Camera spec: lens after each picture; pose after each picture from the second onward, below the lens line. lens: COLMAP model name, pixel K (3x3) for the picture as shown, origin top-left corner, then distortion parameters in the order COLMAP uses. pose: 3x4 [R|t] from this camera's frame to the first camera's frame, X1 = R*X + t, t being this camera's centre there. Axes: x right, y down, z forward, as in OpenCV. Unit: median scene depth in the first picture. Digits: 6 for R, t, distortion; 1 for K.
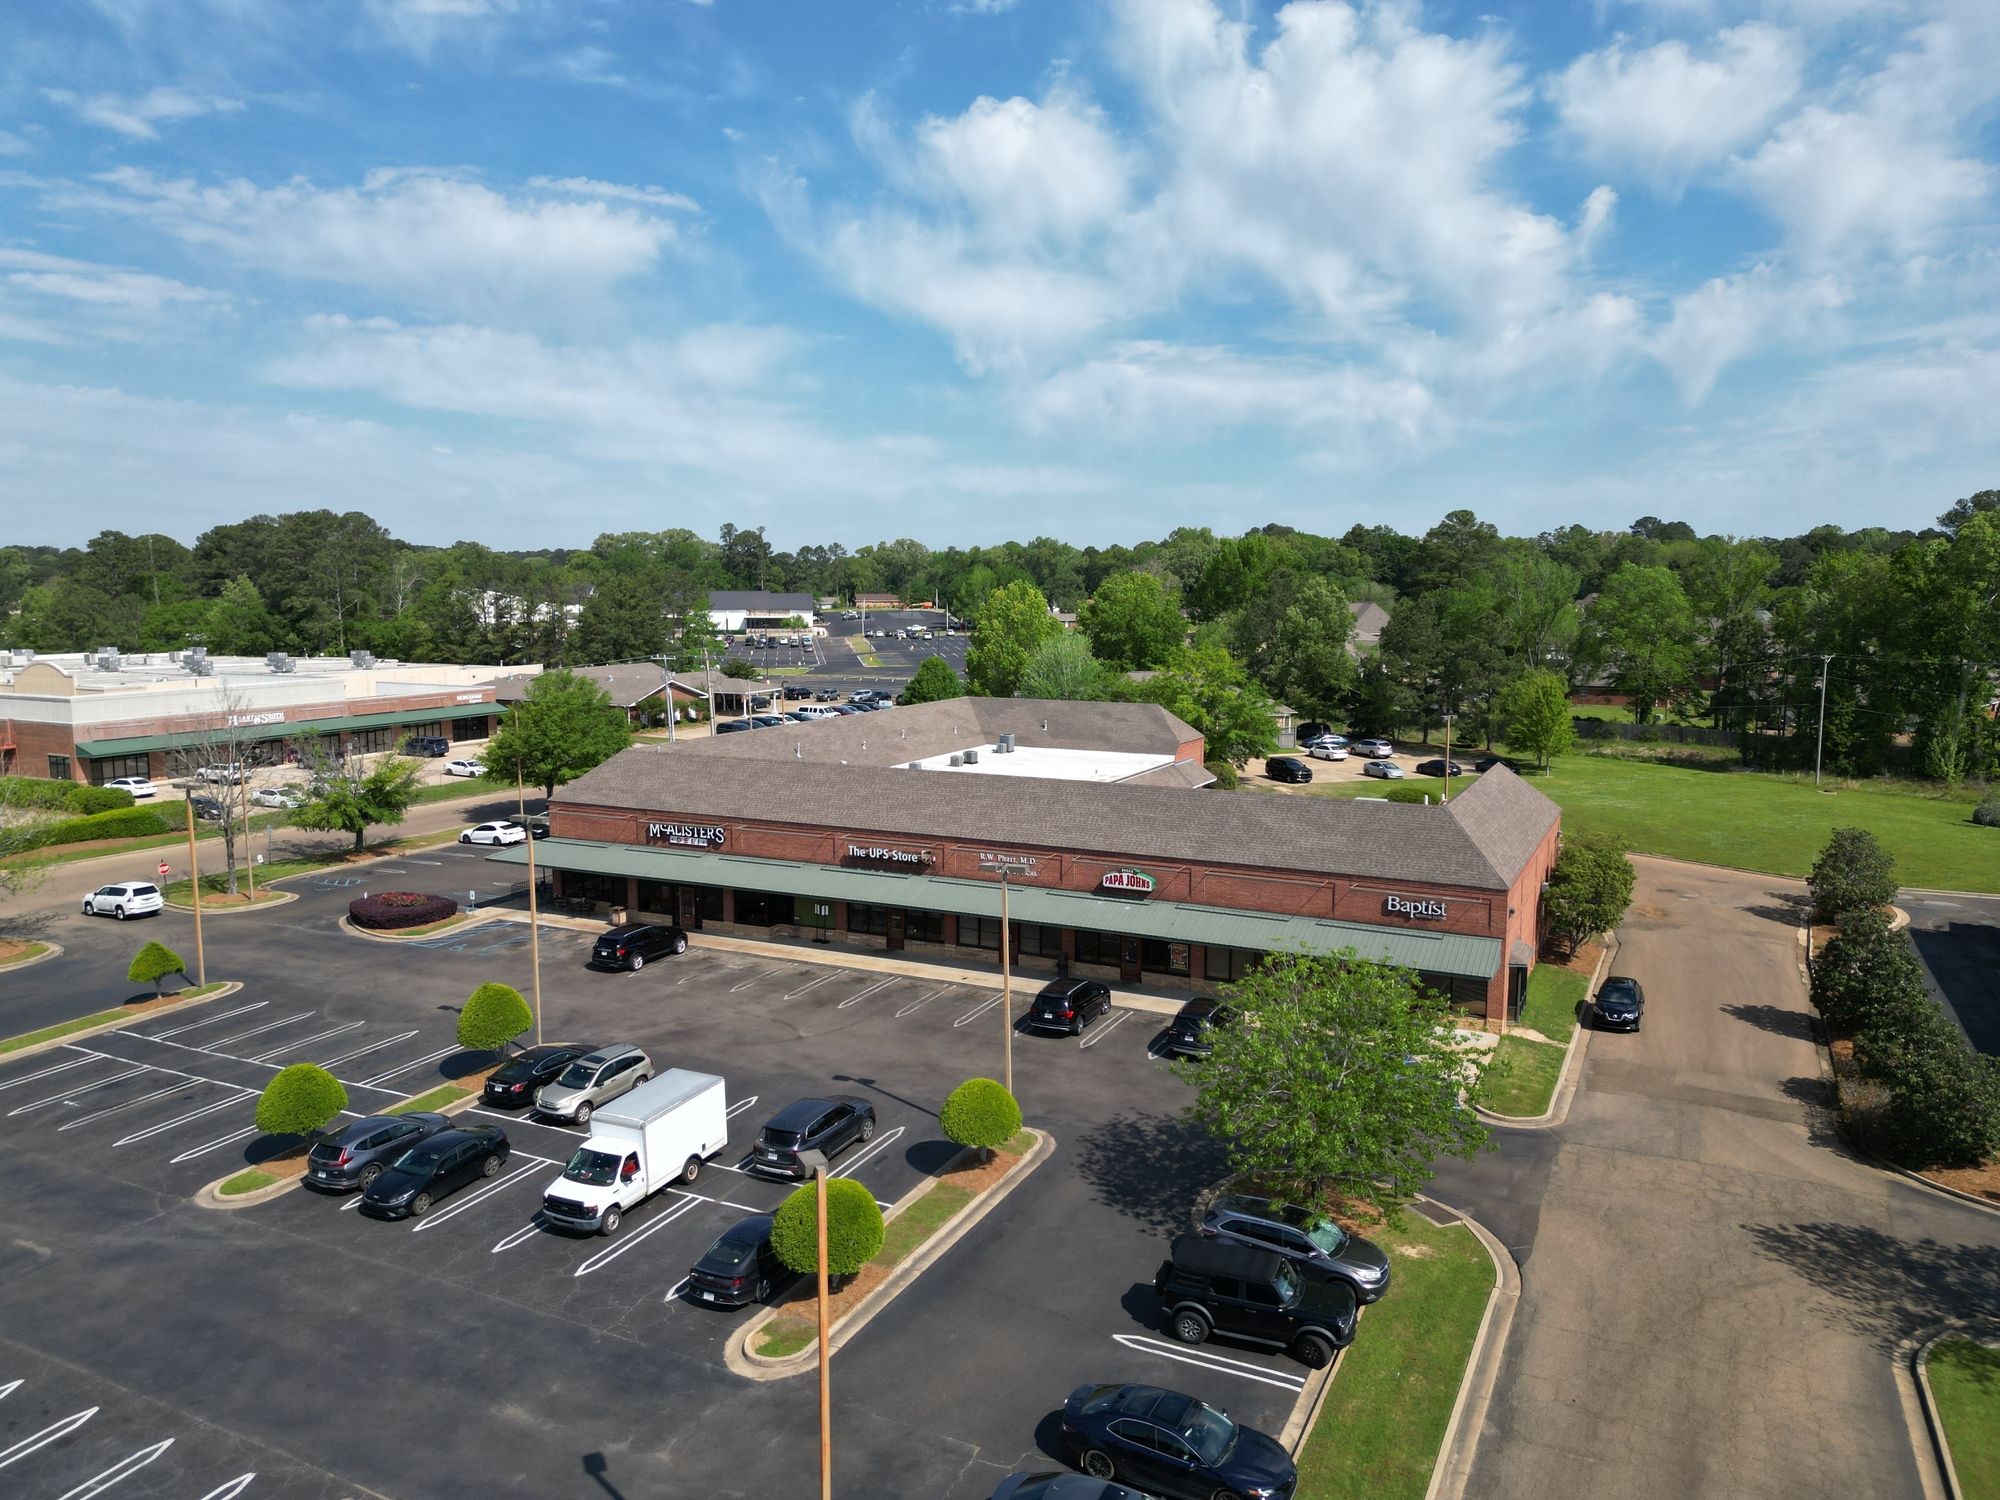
lens RADIAL K [[1404.2, 0, 1000.0], [0, 1404.2, 750.0], [0, 0, 1]] dist [0.094531, -0.109493]
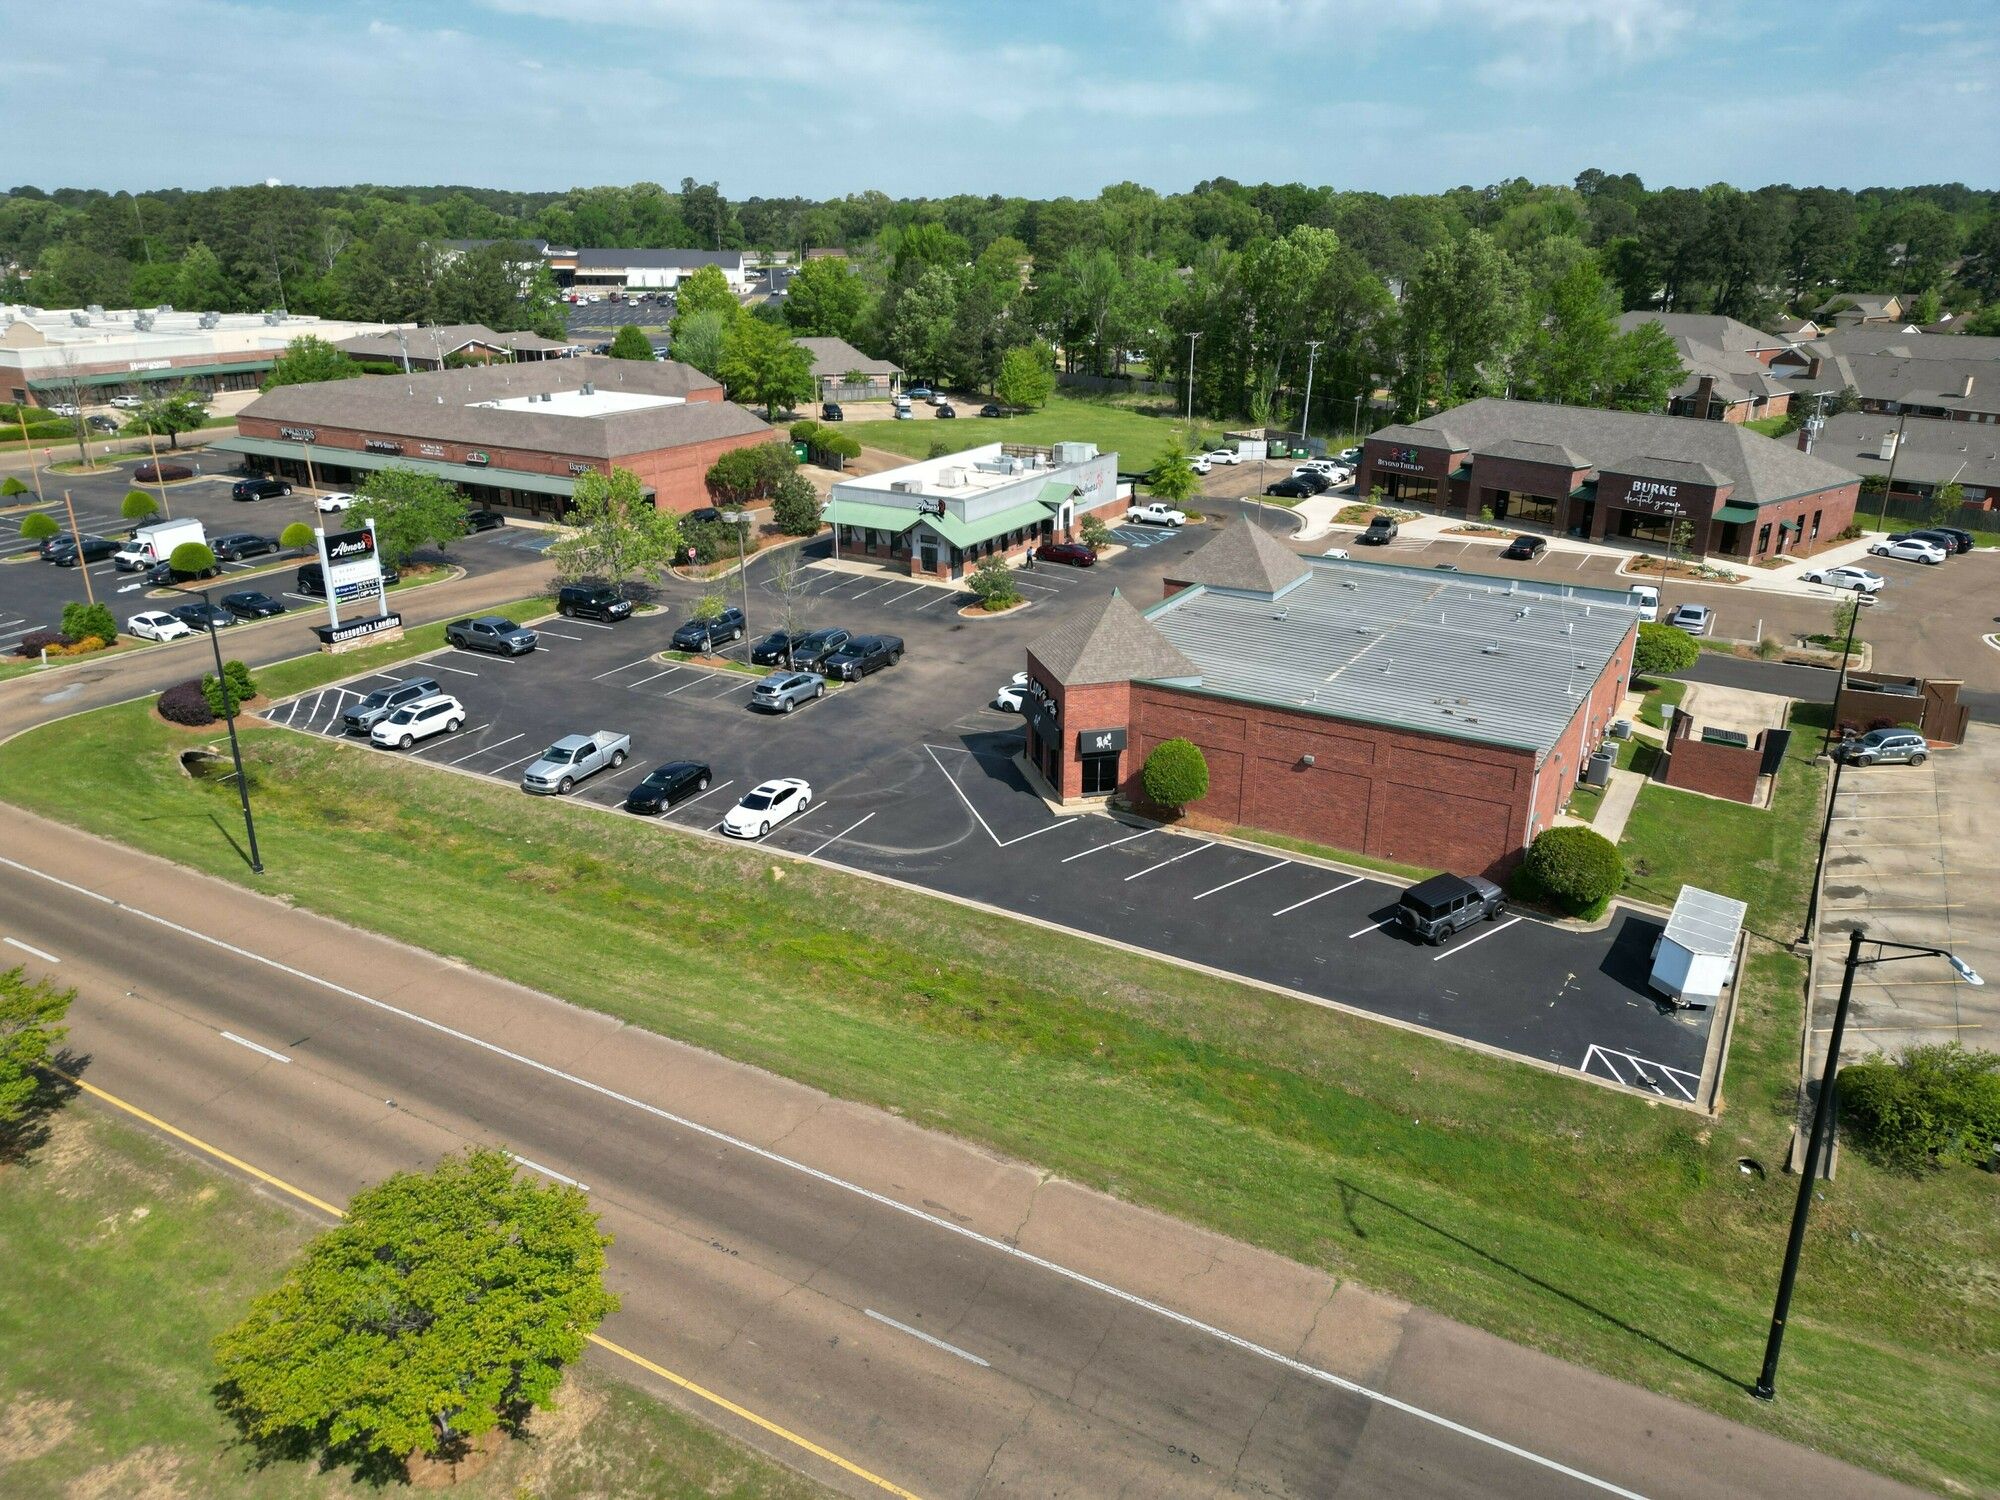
lens RADIAL K [[1422.7, 0, 1022.2], [0, 1422.7, 748.5], [0, 0, 1]] dist [0.068235, -0.061872]
pose [[0.998257, 0.022239, -0.054663, 0.502867], [-0.008867, 0.972286, 0.233627, 0.005912], [0.058344, -0.232735, 0.970788, -0.525188]]
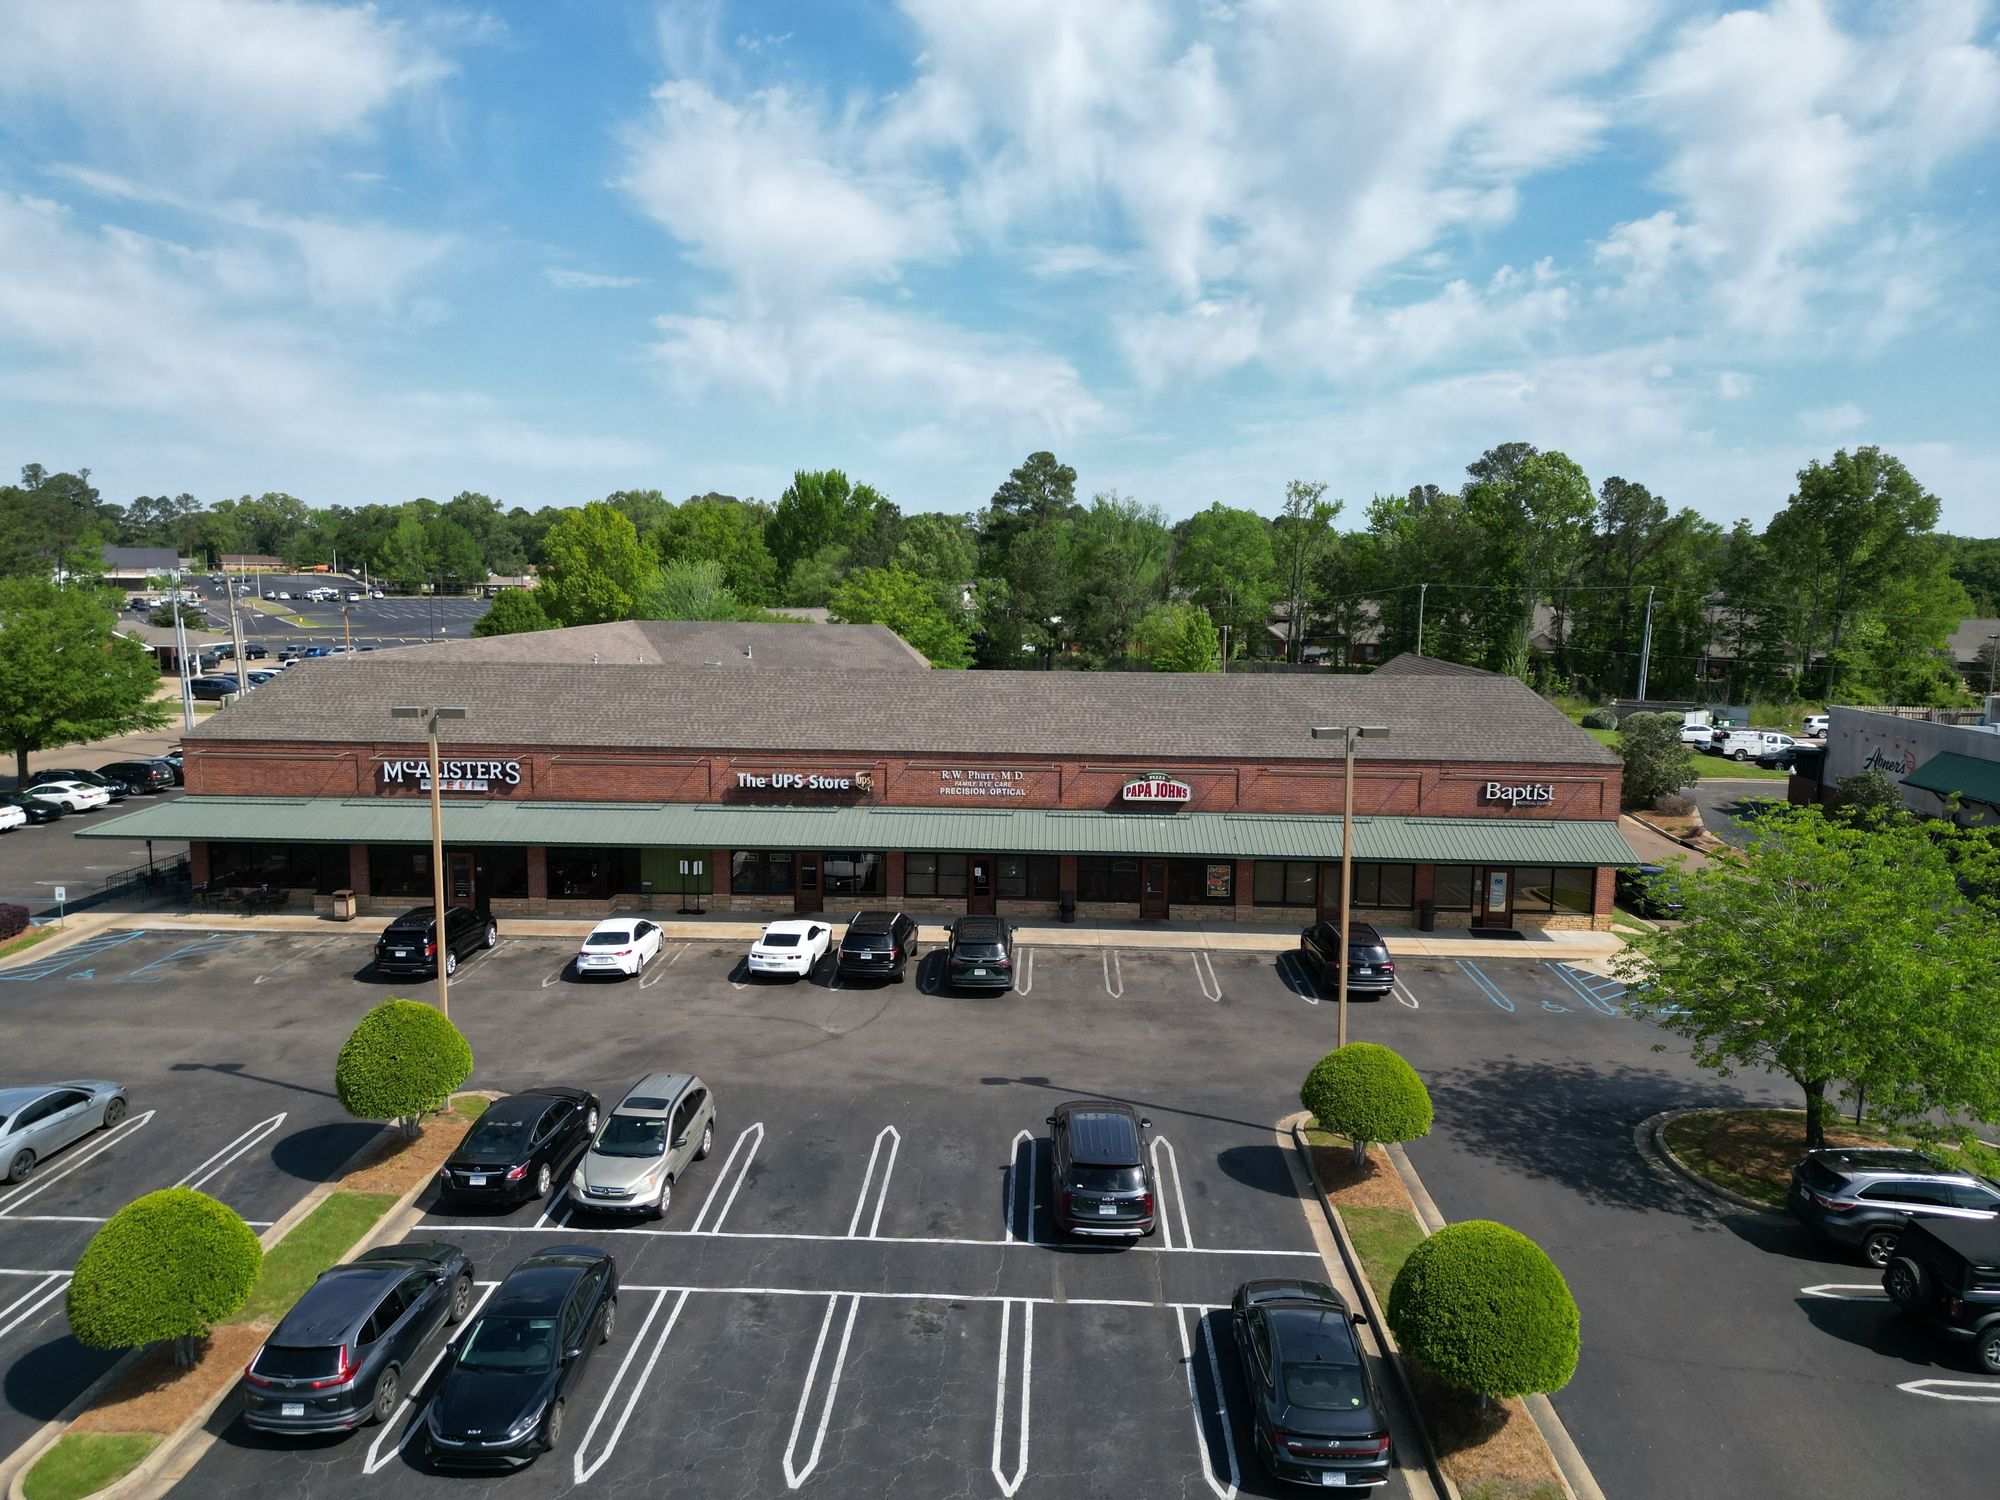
lens RADIAL K [[1404.2, 0, 1000.0], [0, 1404.2, 750.0], [0, 0, 1]] dist [0.094531, -0.109493]
pose [[0.908963, -0.041100, 0.414845, -0.159913], [0.037344, 0.999155, 0.017165, 0.027672], [-0.415200, -0.000110, 0.909730, 0.166559]]
